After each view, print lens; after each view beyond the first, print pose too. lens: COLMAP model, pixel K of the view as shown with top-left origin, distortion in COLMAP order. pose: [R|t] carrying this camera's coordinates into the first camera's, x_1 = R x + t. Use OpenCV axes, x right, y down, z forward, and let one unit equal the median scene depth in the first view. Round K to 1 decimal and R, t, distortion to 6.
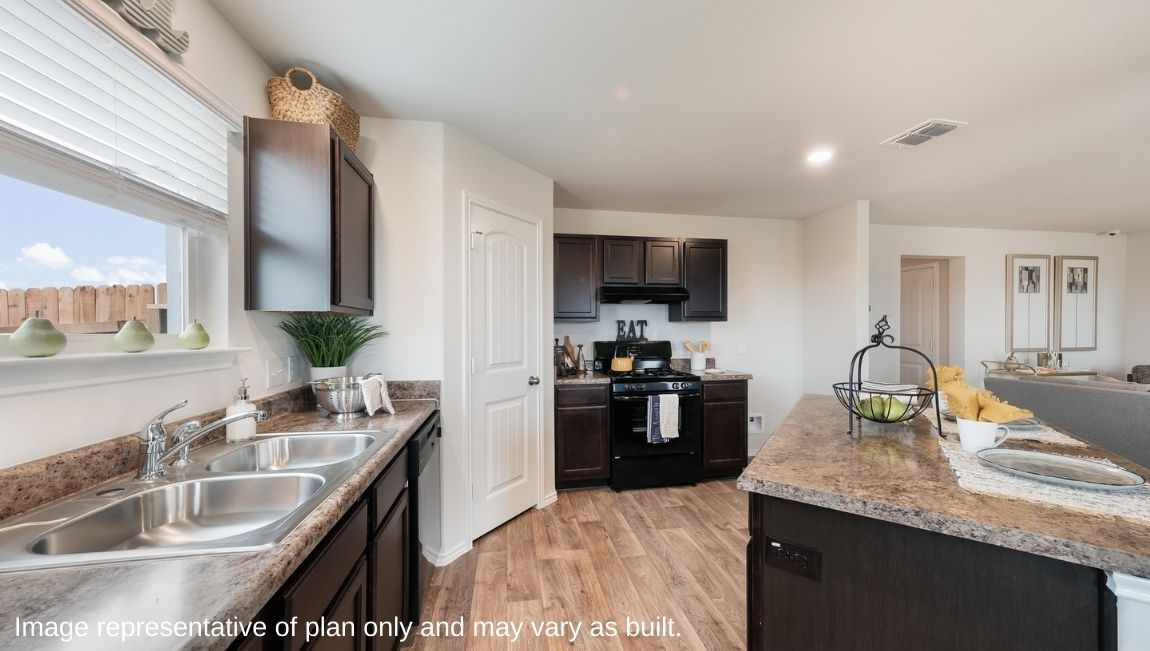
lens RADIAL K [[395.8, 0, 572.0], [0, 395.8, 327.2], [0, 0, 1]] dist [0.000363, 0.005542]
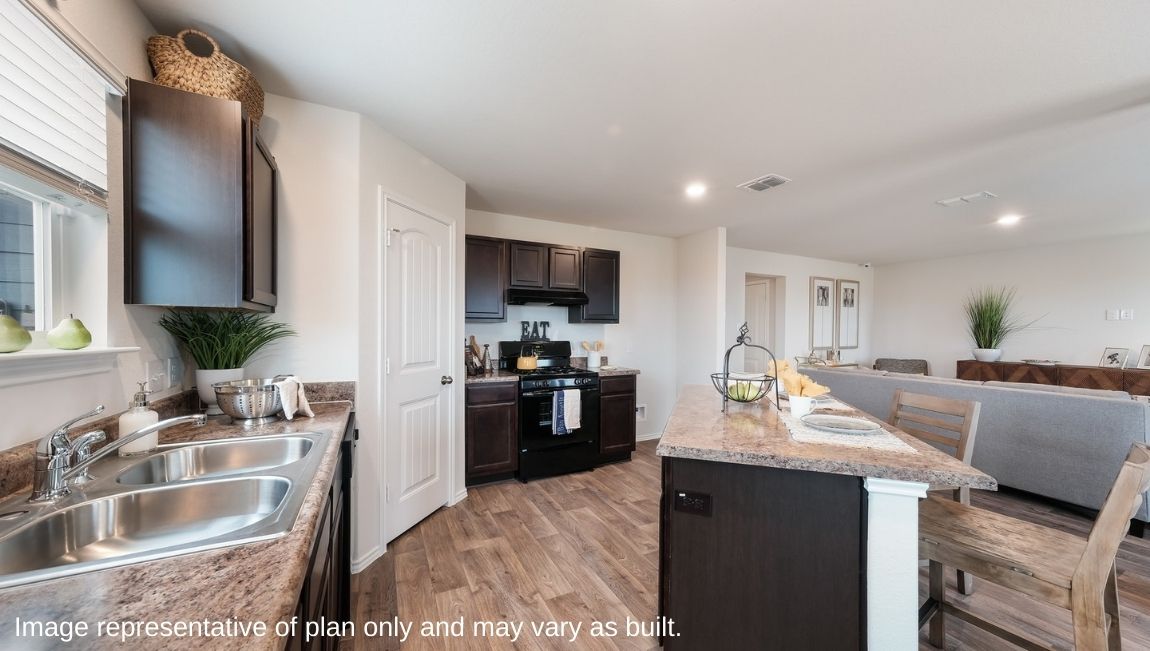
lens RADIAL K [[395.8, 0, 572.0], [0, 395.8, 327.2], [0, 0, 1]] dist [0.000363, 0.005542]
pose [[0.957402, 0.012477, 0.288490, -0.099166], [-0.012475, 0.999920, -0.001846, -0.001726], [-0.288490, -0.001832, 0.957481, -0.069329]]
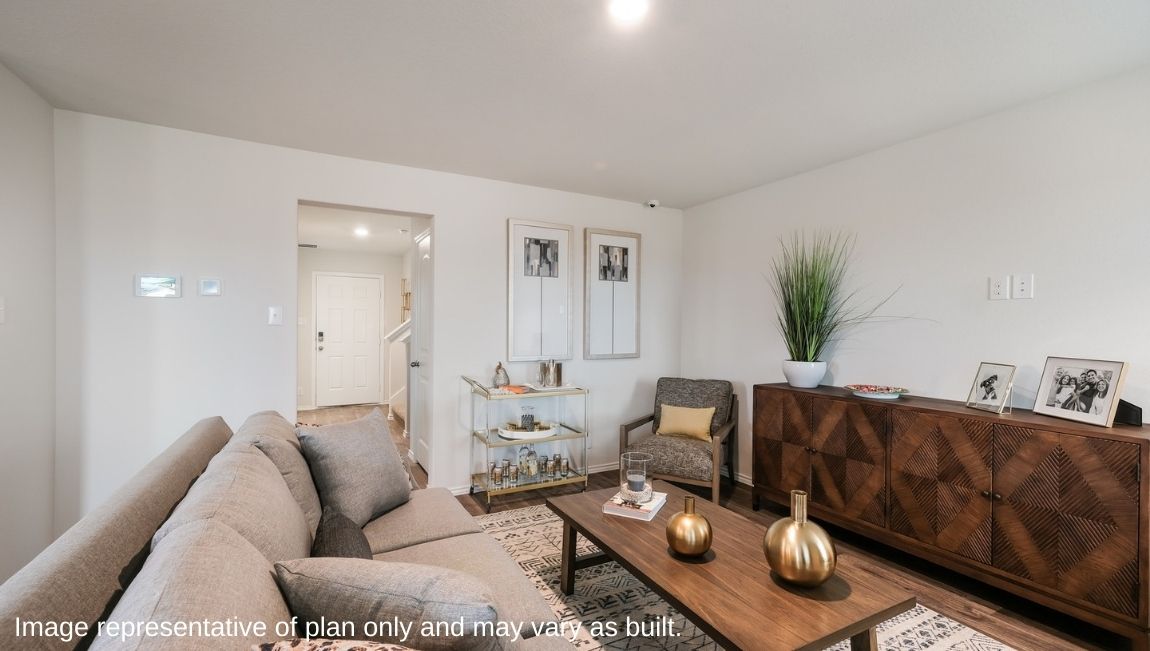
lens RADIAL K [[483.6, 0, 582.9], [0, 483.6, 319.7], [0, 0, 1]] dist [0.017526, 0.000250]
pose [[0.943923, 0.014620, 0.329842, 1.930182], [-0.012941, 0.999890, -0.007286, -0.011901], [-0.329912, 0.002609, 0.944008, 0.371813]]
